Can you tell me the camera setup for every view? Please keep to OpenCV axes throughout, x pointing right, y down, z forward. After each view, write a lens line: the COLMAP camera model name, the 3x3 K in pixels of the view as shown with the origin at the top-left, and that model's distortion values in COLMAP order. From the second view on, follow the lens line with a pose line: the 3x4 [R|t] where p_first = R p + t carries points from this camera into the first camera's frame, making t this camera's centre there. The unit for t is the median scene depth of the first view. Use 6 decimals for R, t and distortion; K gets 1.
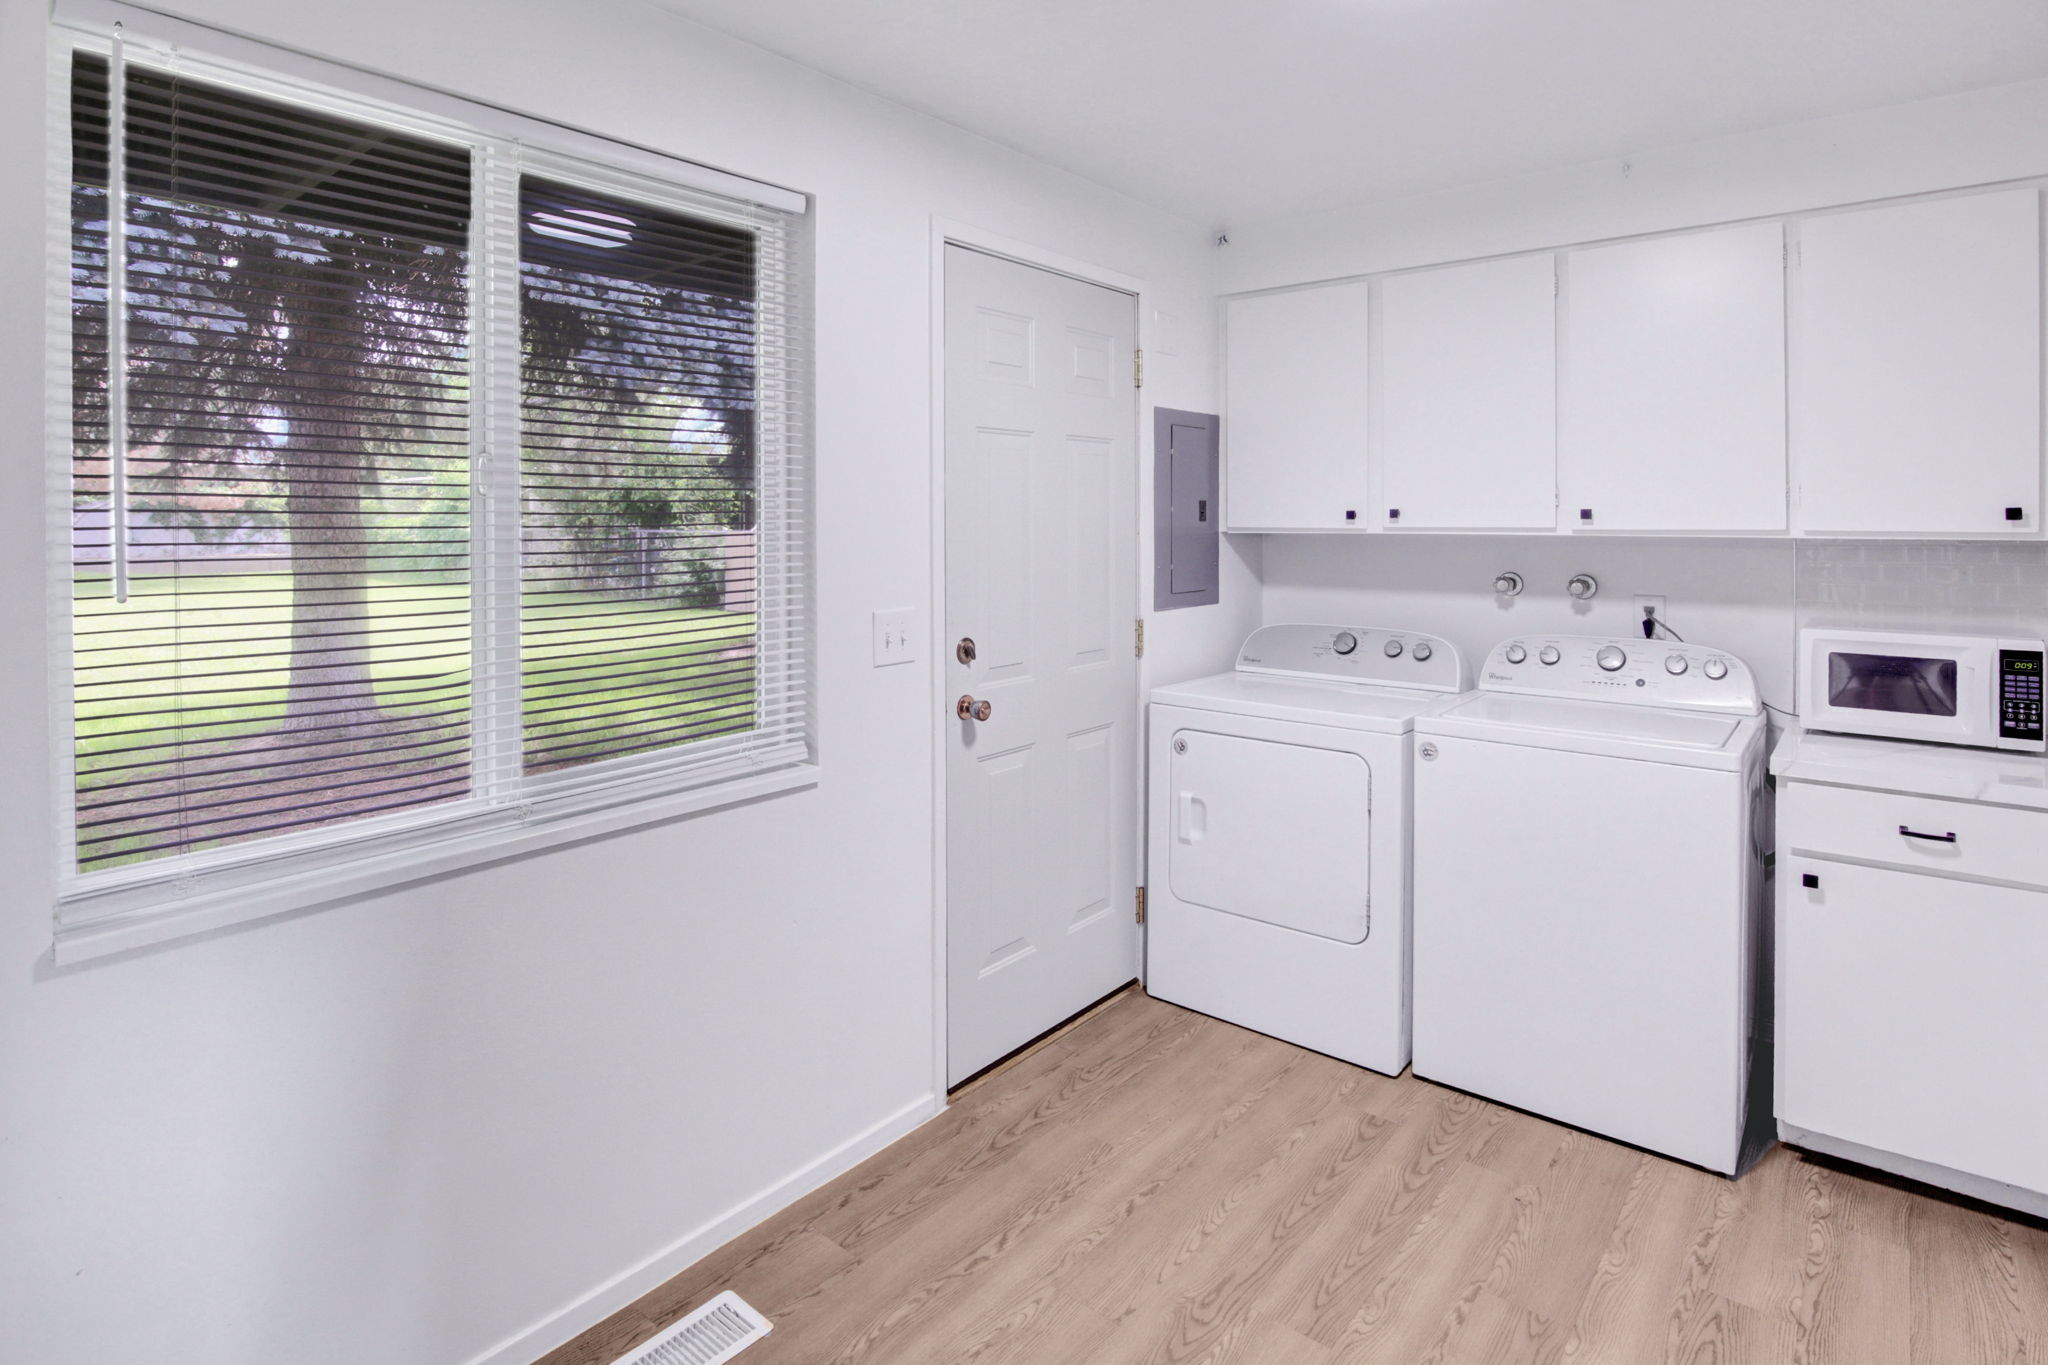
lens RADIAL K [[1079.4, 0, 1037.2], [0, 1079.4, 671.6], [0, 0, 1]] dist [-0.000803, 0.000092]
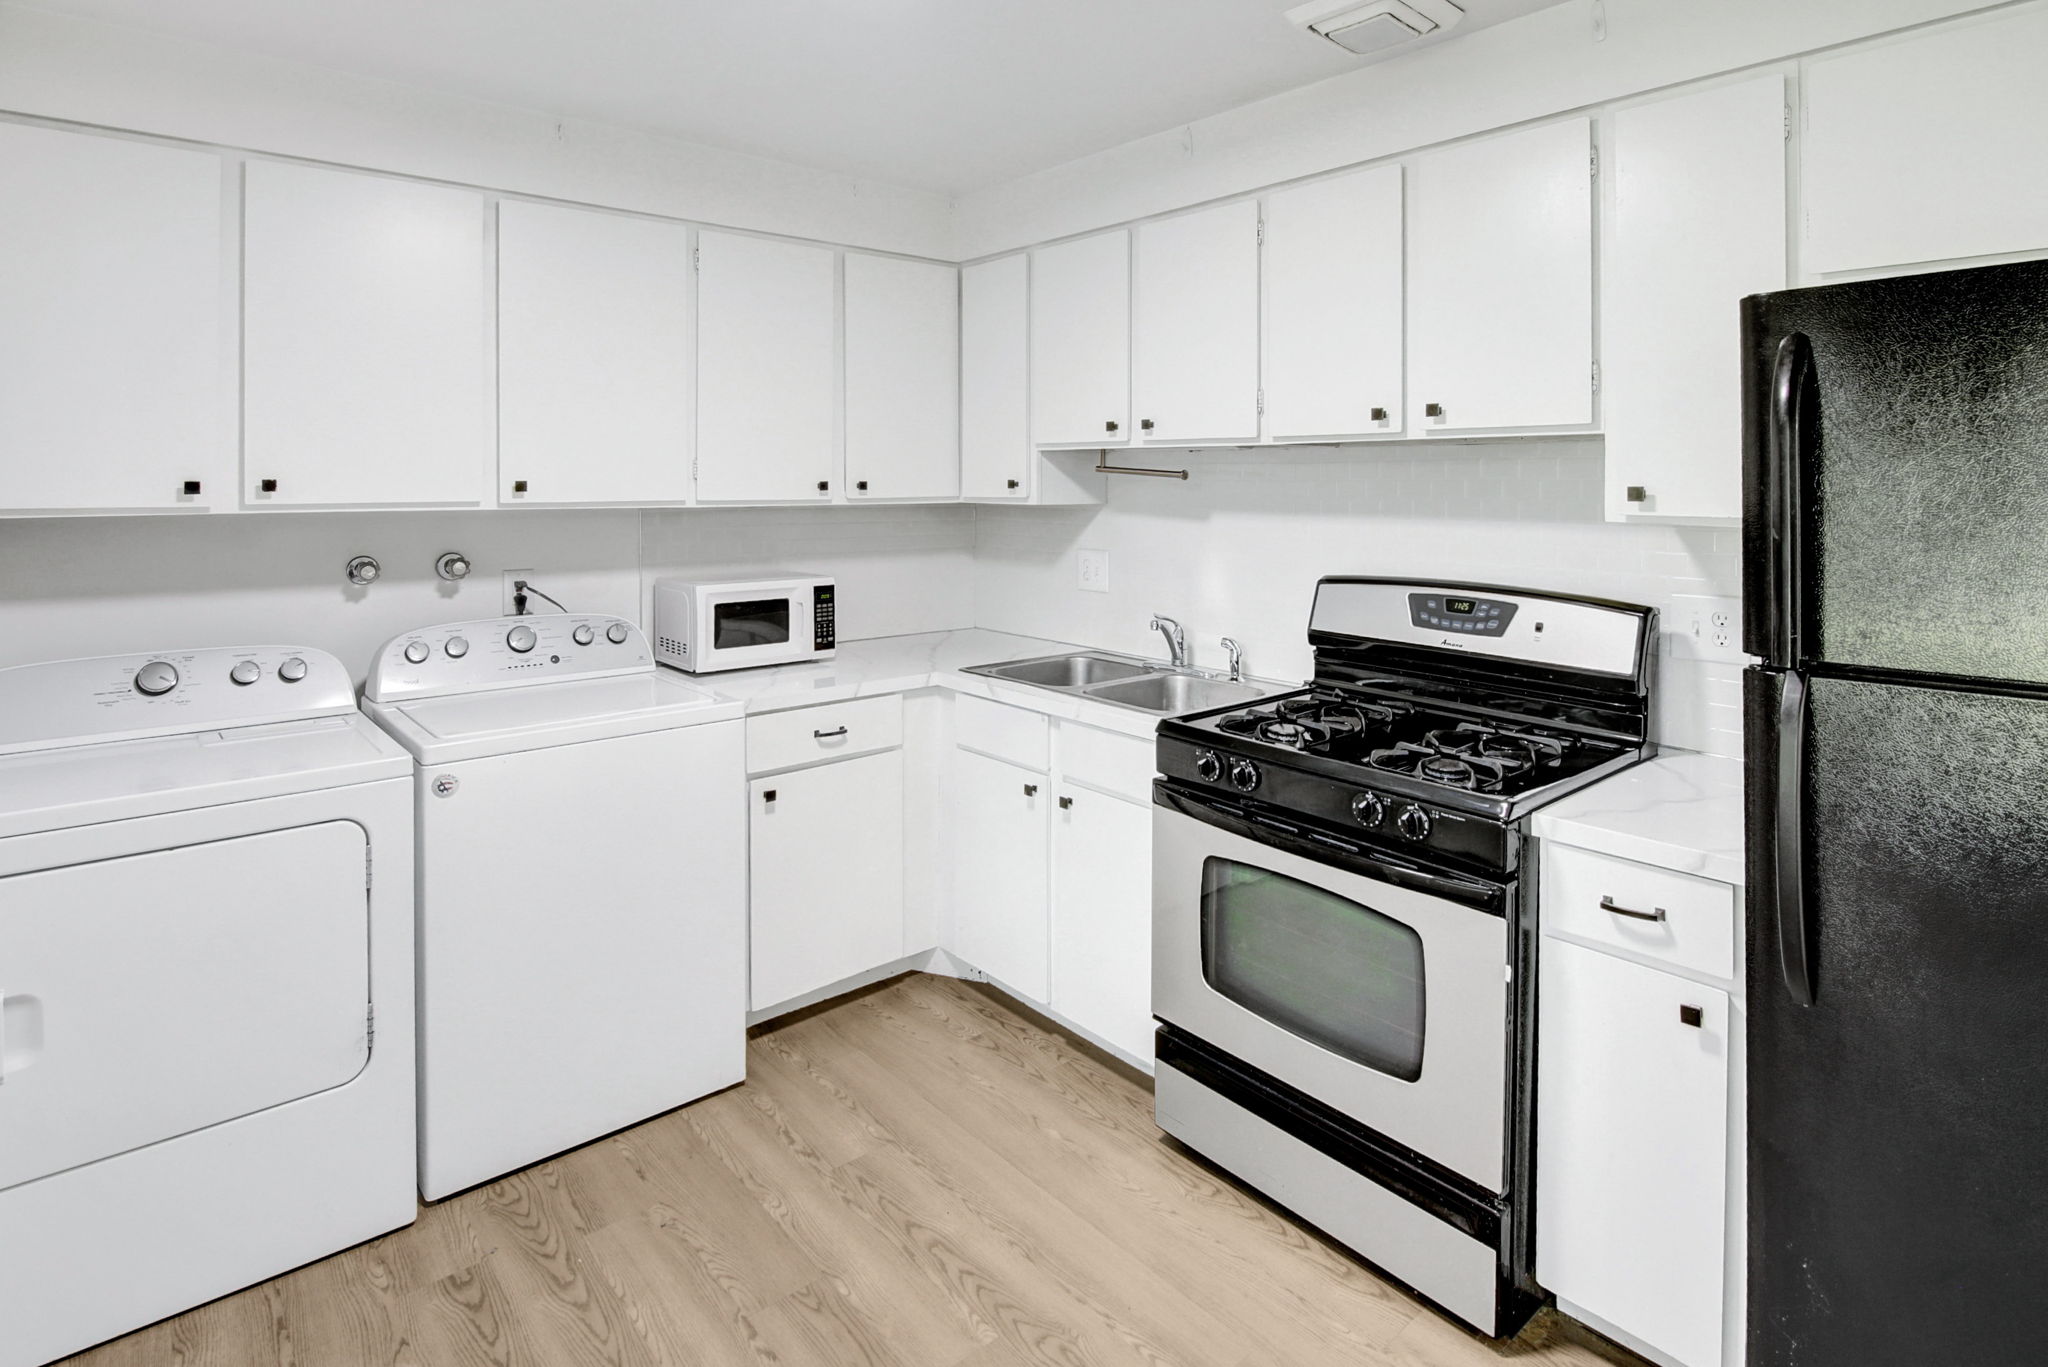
lens RADIAL K [[1080.8, 0, 1027.5], [0, 1080.8, 603.4], [0, 0, 1]] dist [-0.001057, -0.000876]
pose [[0.183582, -0.106138, 0.977257, -0.341725], [0.141834, 0.986611, 0.080510, -0.064928], [-0.972718, 0.123828, 0.196178, 0.450346]]
